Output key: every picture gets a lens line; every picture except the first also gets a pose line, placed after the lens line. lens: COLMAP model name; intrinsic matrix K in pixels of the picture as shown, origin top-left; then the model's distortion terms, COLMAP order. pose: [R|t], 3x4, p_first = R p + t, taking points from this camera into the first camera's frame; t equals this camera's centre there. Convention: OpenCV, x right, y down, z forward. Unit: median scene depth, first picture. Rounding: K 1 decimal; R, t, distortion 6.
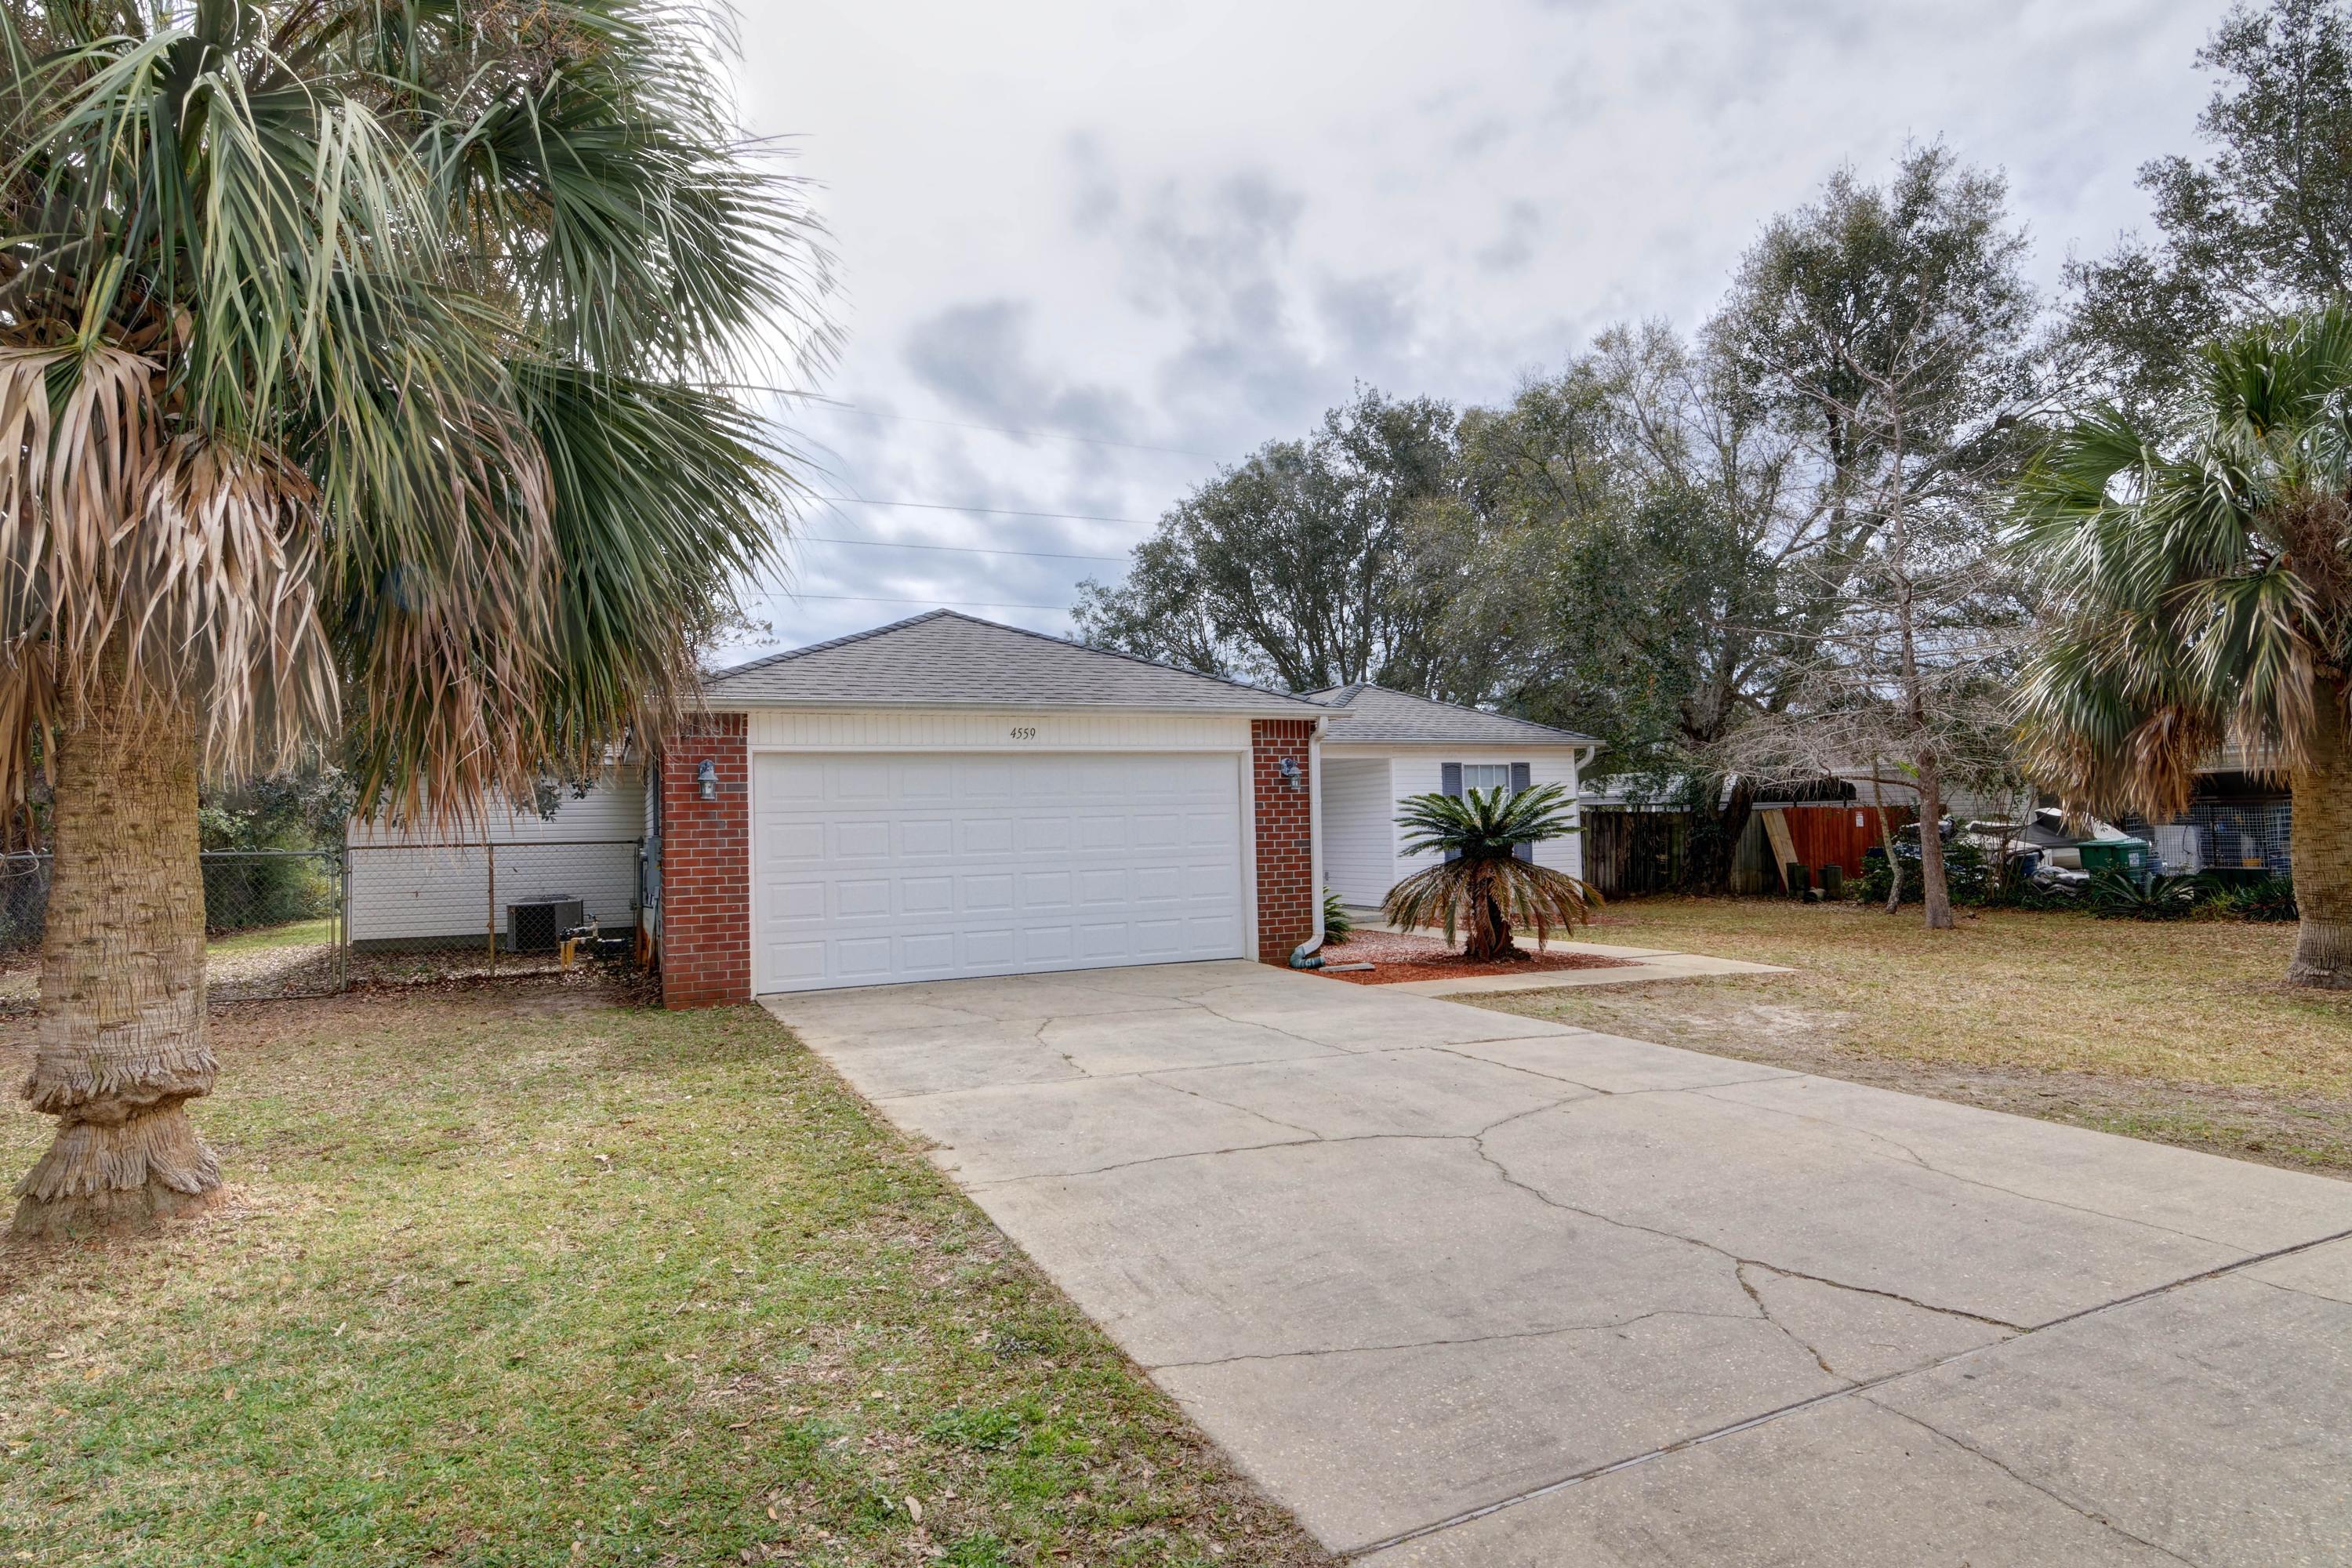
lens RADIAL K [[1296.5, 0, 1173.7], [0, 1296.5, 791.2], [0, 0, 1]] dist [0.005066, 0.000465]
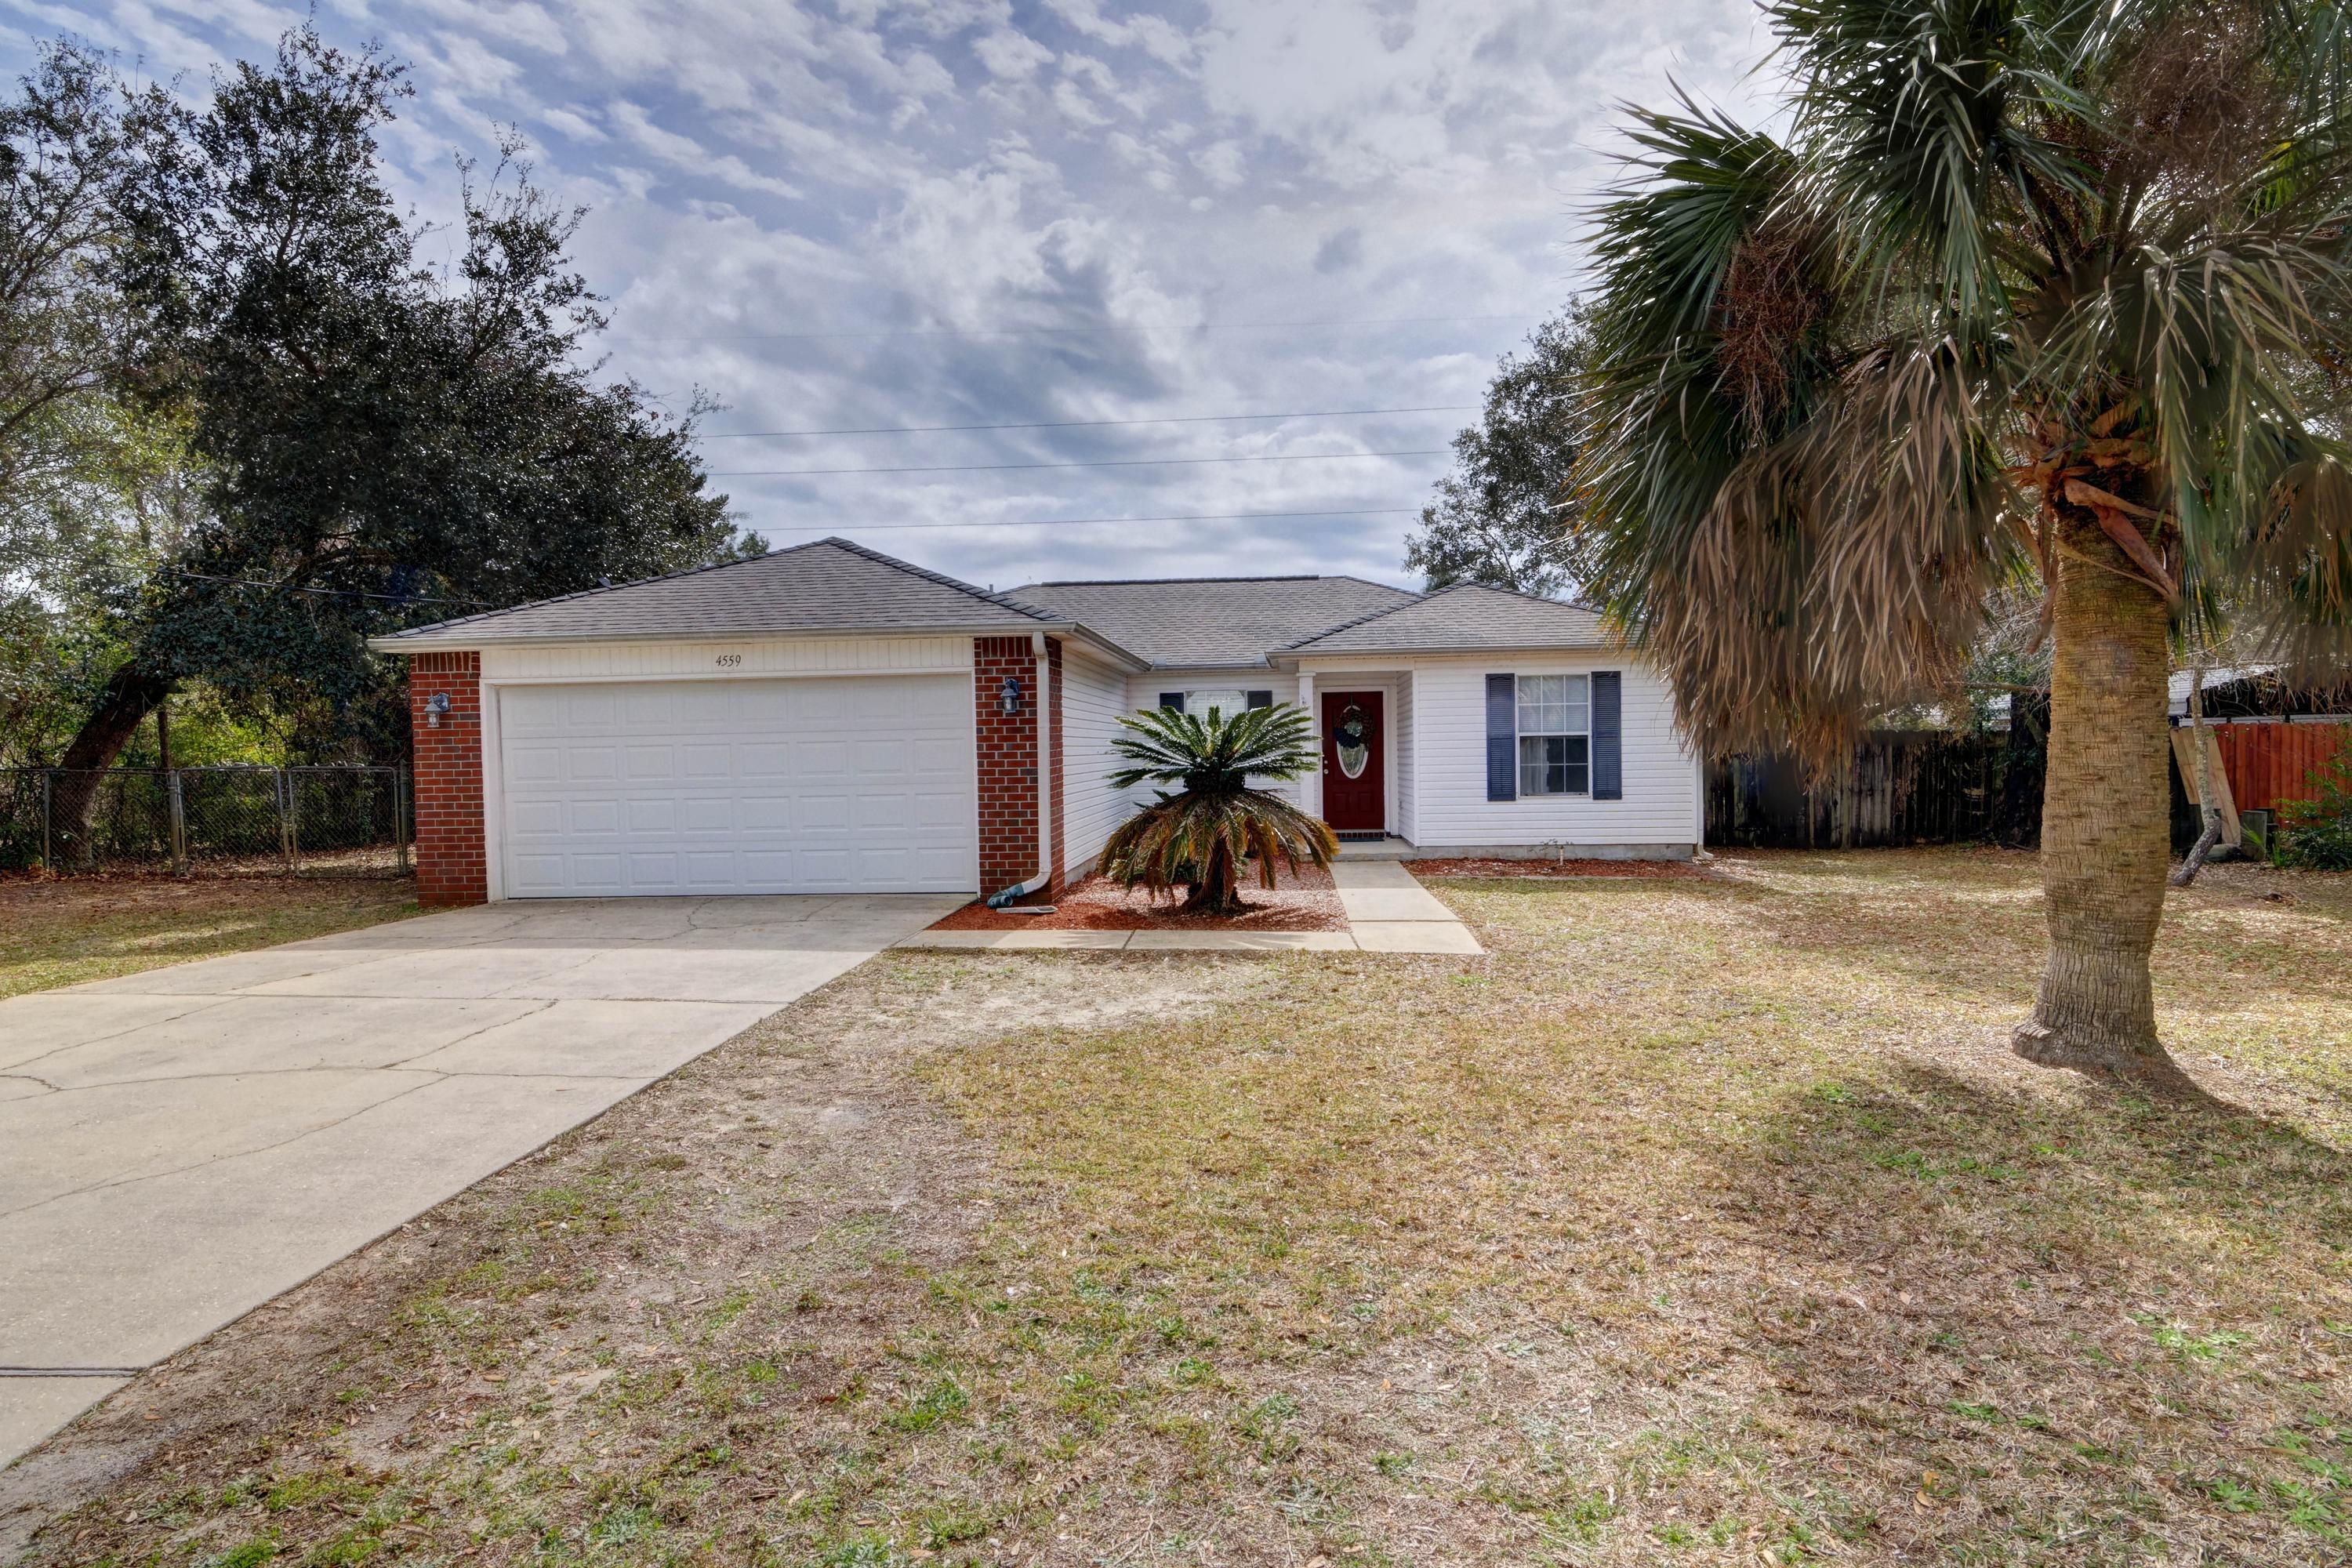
lens RADIAL K [[1296.5, 0, 1175.7], [0, 1296.5, 787.2], [0, 0, 1]] dist [0.005066, 0.000465]
pose [[0.874117, 0.021498, -0.485239, 0.637360], [0.010382, 0.997965, 0.062915, -0.005490], [0.485604, -0.060033, 0.872115, 0.254868]]
